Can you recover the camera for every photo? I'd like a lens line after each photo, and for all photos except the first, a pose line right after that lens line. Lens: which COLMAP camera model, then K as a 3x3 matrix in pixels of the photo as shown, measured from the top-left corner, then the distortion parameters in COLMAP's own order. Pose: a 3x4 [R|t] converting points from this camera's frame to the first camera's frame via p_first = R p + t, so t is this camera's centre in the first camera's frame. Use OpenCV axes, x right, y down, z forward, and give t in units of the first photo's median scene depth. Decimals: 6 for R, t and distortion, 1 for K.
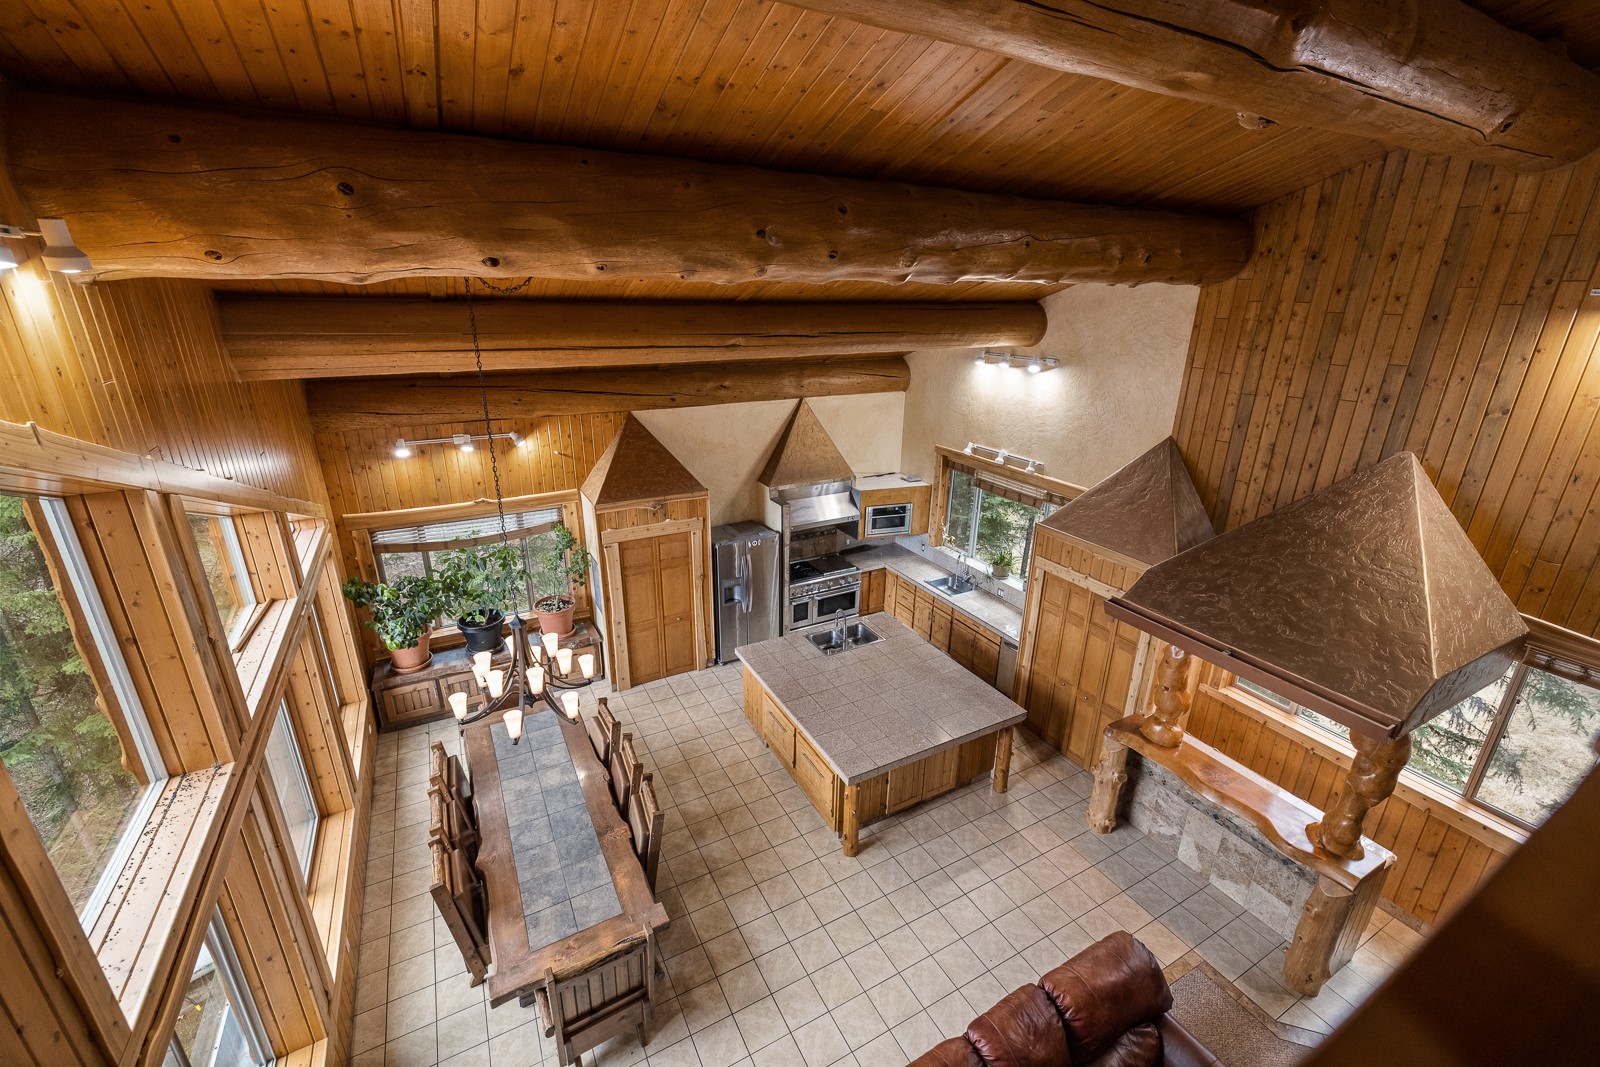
lens RADIAL K [[666.7, 0, 803.3], [0, 666.7, 541.6], [0, 0, 1]] dist [0.001427, -0.000151]
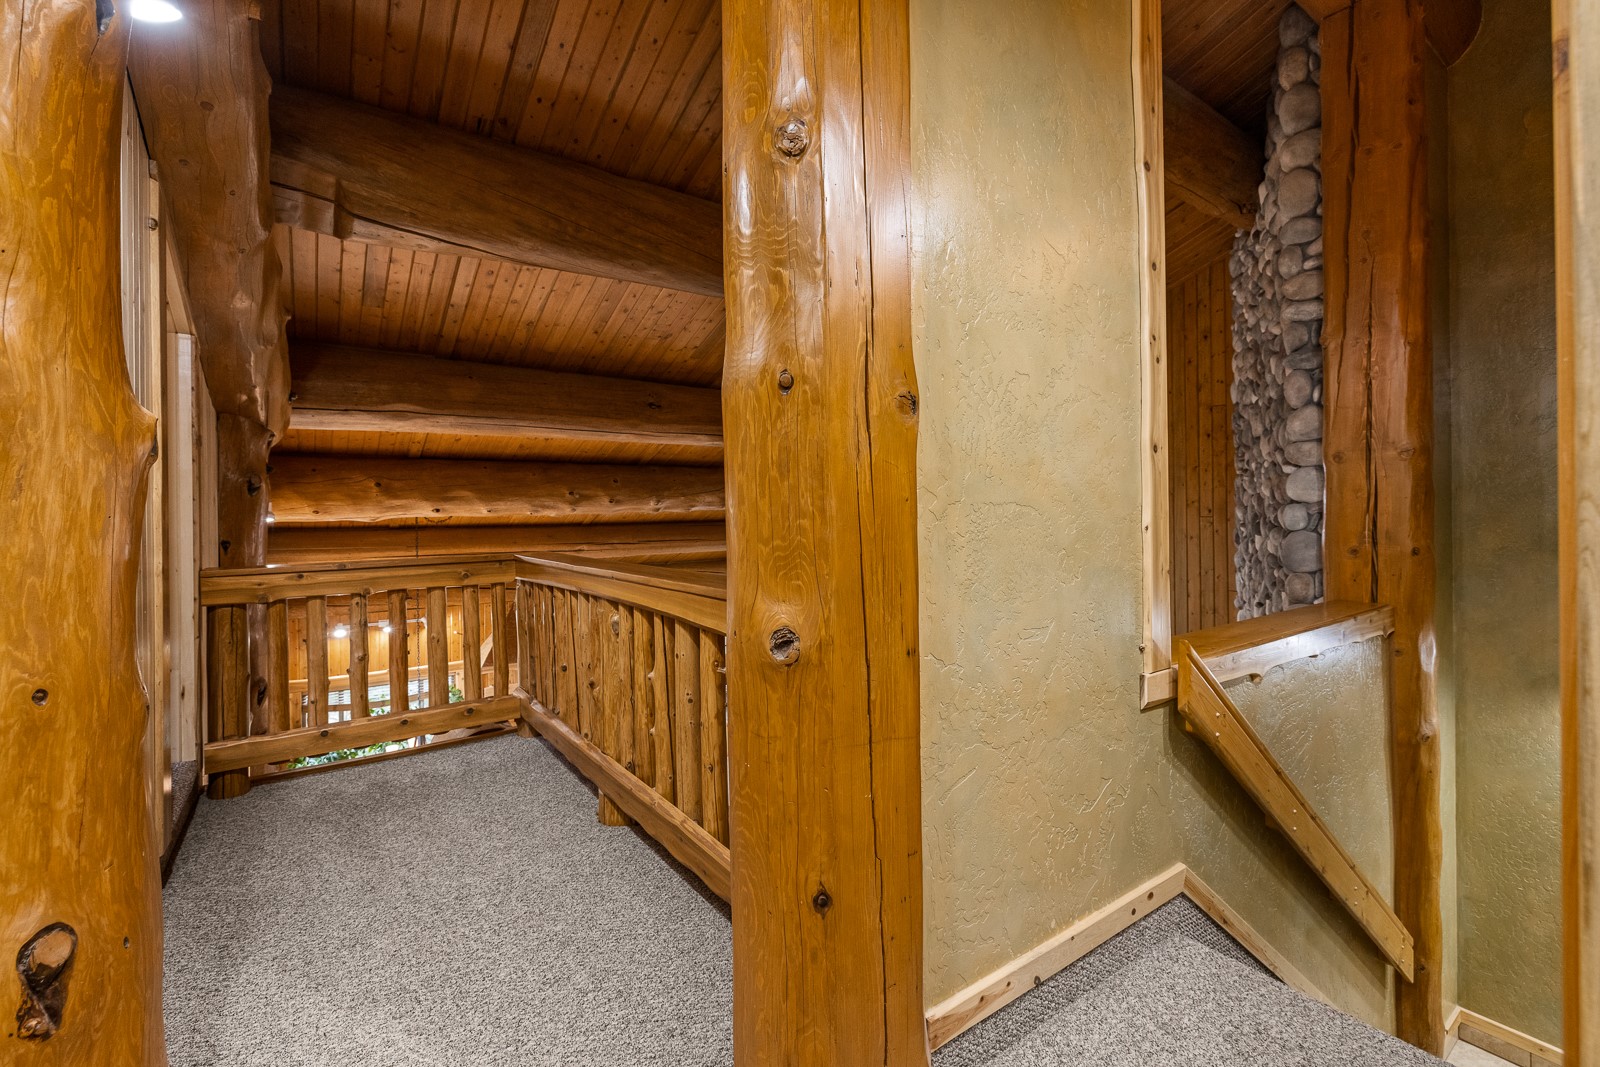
lens RADIAL K [[694.9, 0, 802.0], [0, 694.9, 516.1], [0, 0, 1]] dist [0.000801, -0.000006]
pose [[0.992871, -0.029143, 0.115577, 0.470765], [0.067303, 0.937354, -0.341815, 0.469524], [-0.098375, 0.347157, 0.932633, -1.268255]]
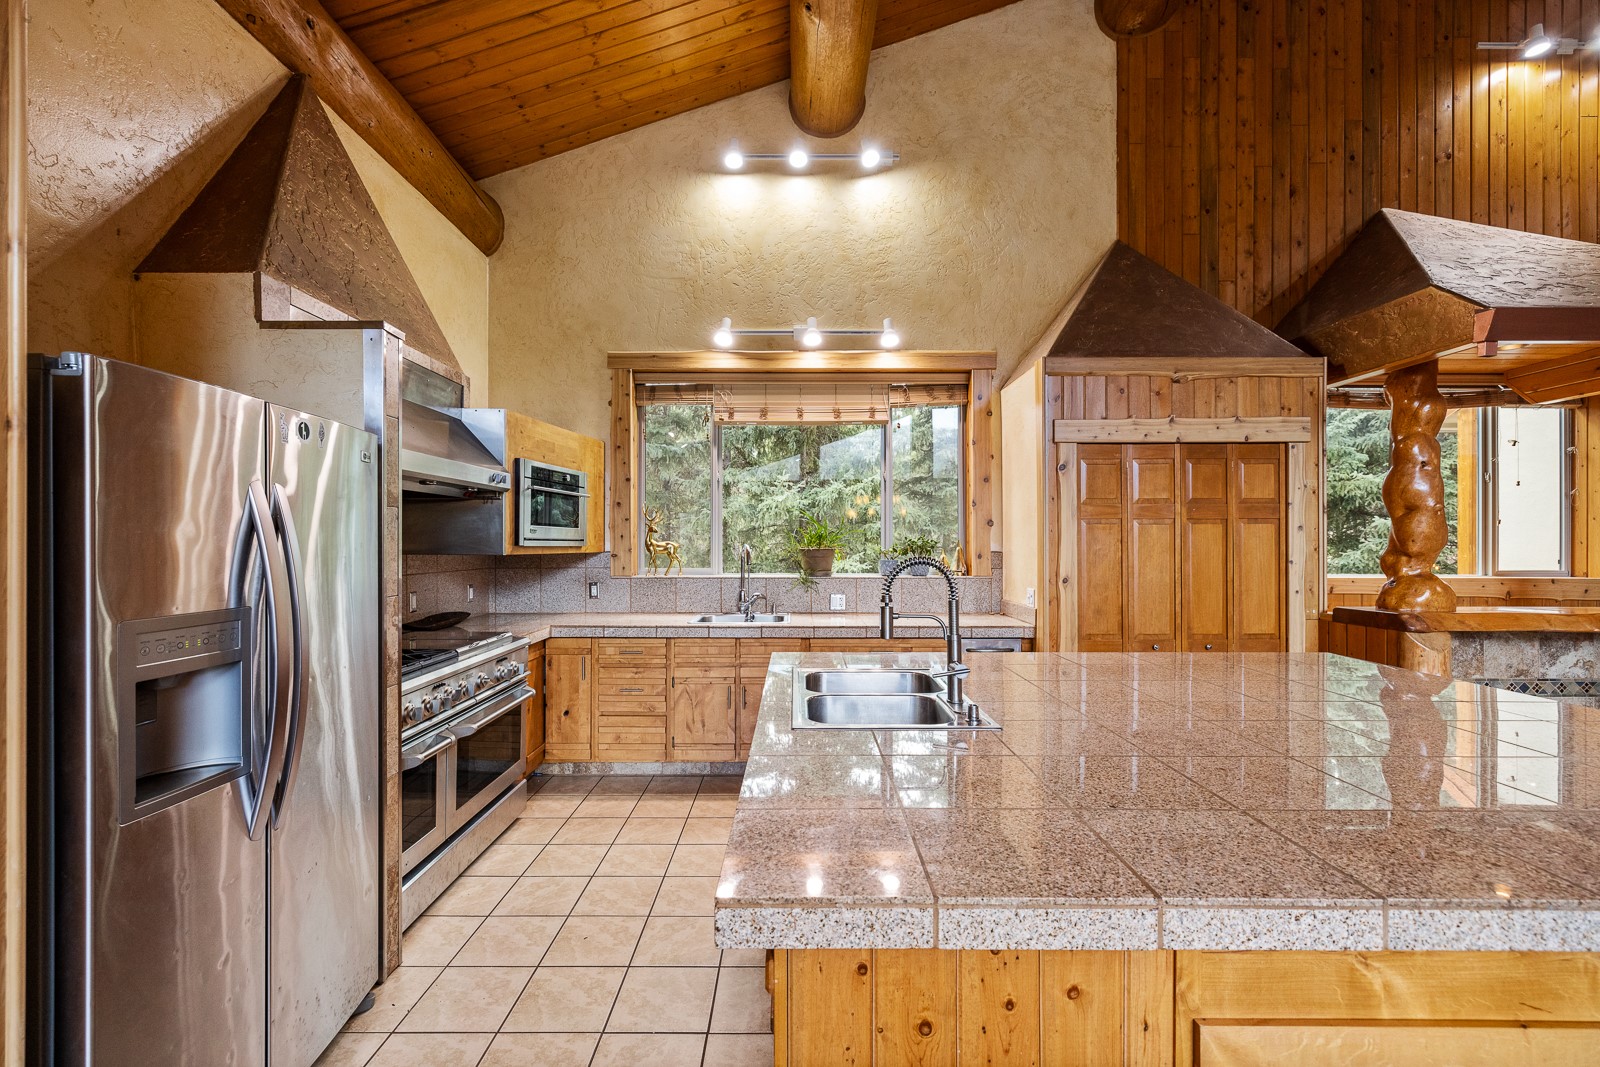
lens RADIAL K [[666.7, 0, 803.3], [0, 666.7, 541.6], [0, 0, 1]] dist [0.001427, -0.000151]
pose [[0.474922, -0.017718, 0.879849, -0.248520], [0.311715, 0.938363, -0.149360, 0.152761], [-0.822972, 0.345197, 0.451172, 1.157118]]
